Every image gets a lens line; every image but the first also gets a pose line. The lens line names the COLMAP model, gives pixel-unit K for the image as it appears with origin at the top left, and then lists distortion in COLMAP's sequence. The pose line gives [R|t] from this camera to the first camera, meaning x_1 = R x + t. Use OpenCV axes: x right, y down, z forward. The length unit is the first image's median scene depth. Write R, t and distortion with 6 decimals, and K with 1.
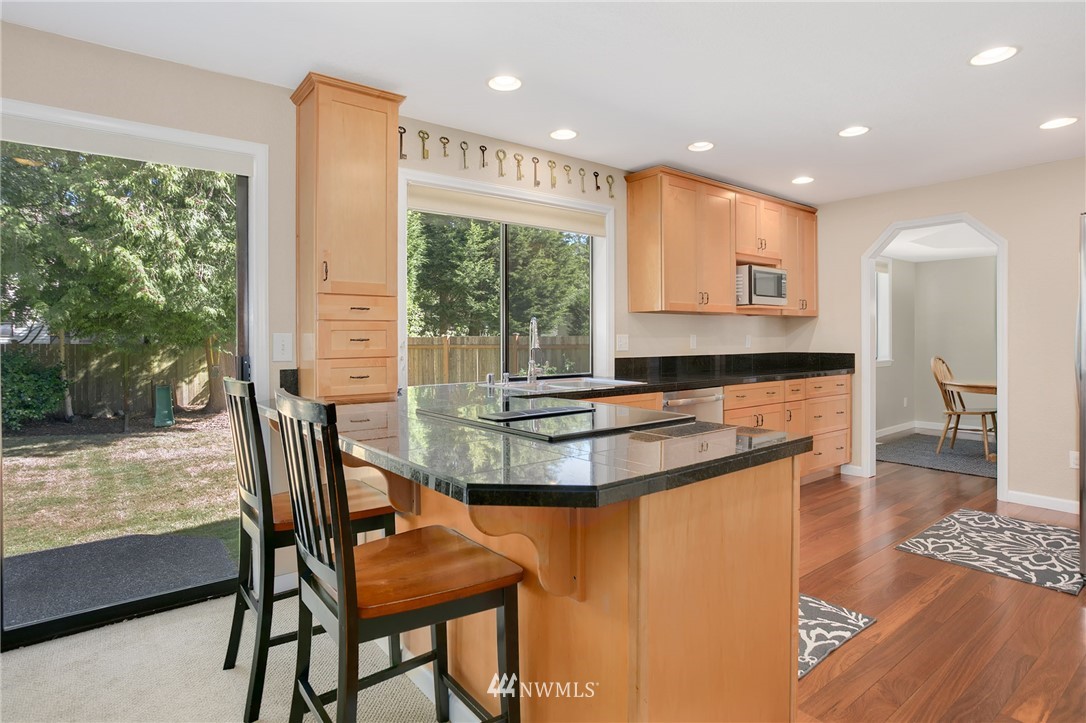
lens RADIAL K [[573.5, 0, 543.0], [0, 573.5, 342.3], [0, 0, 1]] dist [-0.003123, -0.000913]
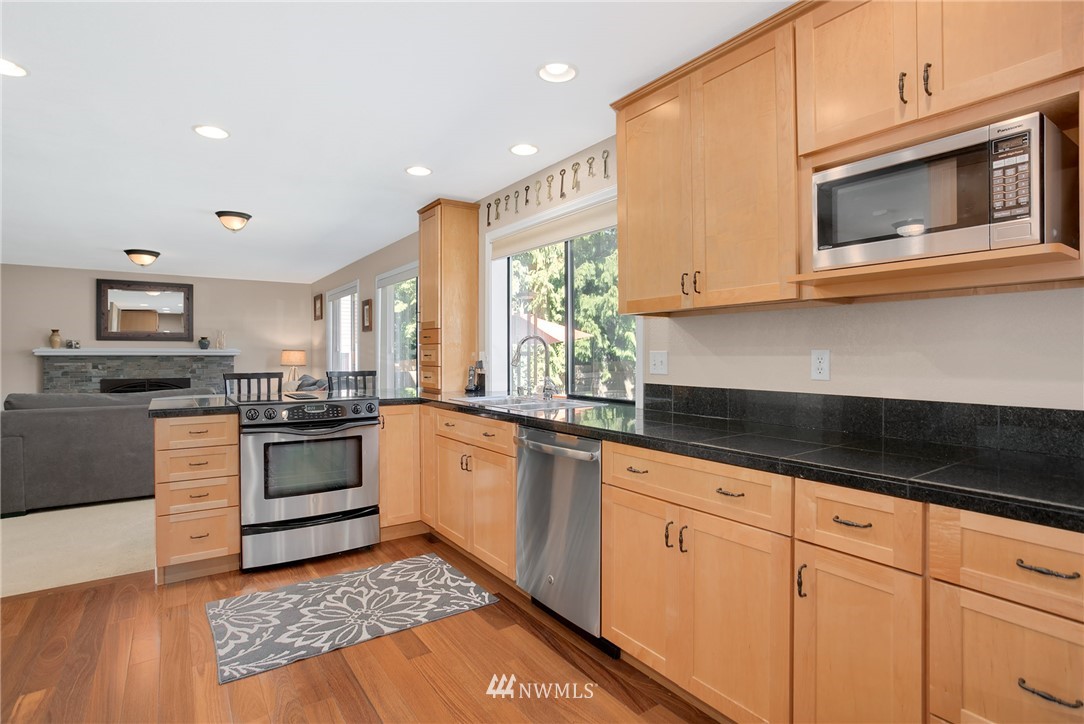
lens RADIAL K [[550.3, 0, 542.0], [0, 550.3, 362.0], [0, 0, 1]] dist [-0.001900, -0.000513]
pose [[-0.057640, 0.009018, -0.998297, 0.724154], [-0.024038, 0.999657, 0.010418, -0.003734], [0.998048, 0.024597, -0.057404, 0.803583]]
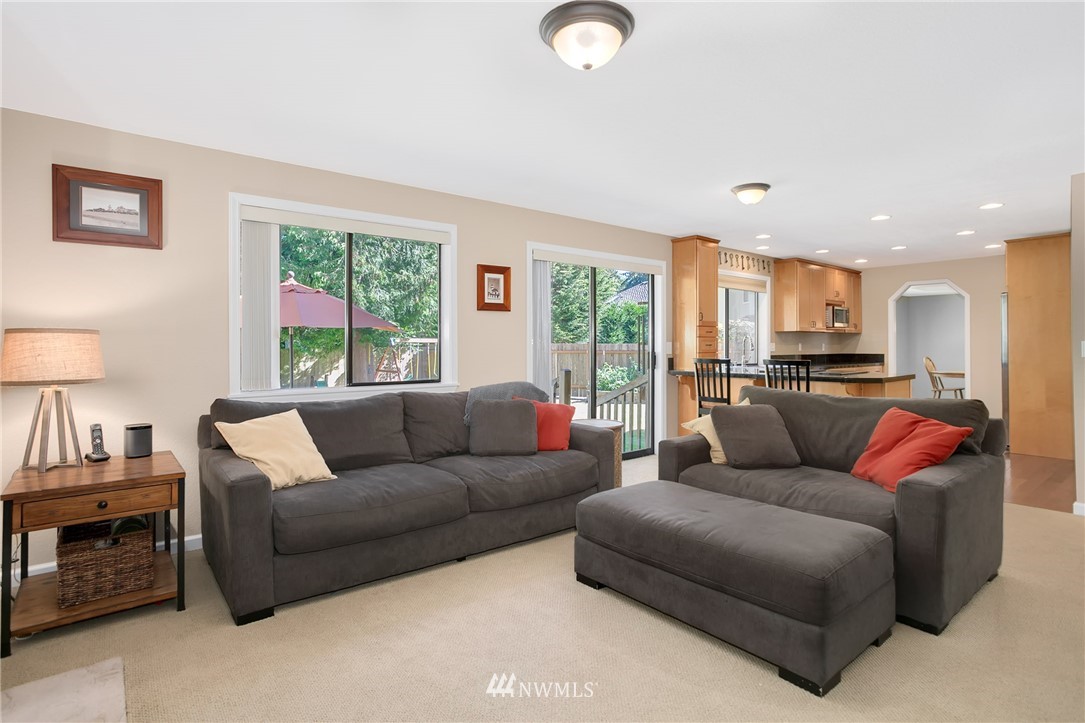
lens RADIAL K [[550.7, 0, 535.3], [0, 550.7, 341.2], [0, 0, 1]] dist [0.003388, 0.000845]
pose [[0.999685, 0.005451, 0.024509, -0.596194], [-0.005082, 0.999873, -0.015095, 0.011575], [-0.024588, 0.014966, 0.999586, -0.704415]]
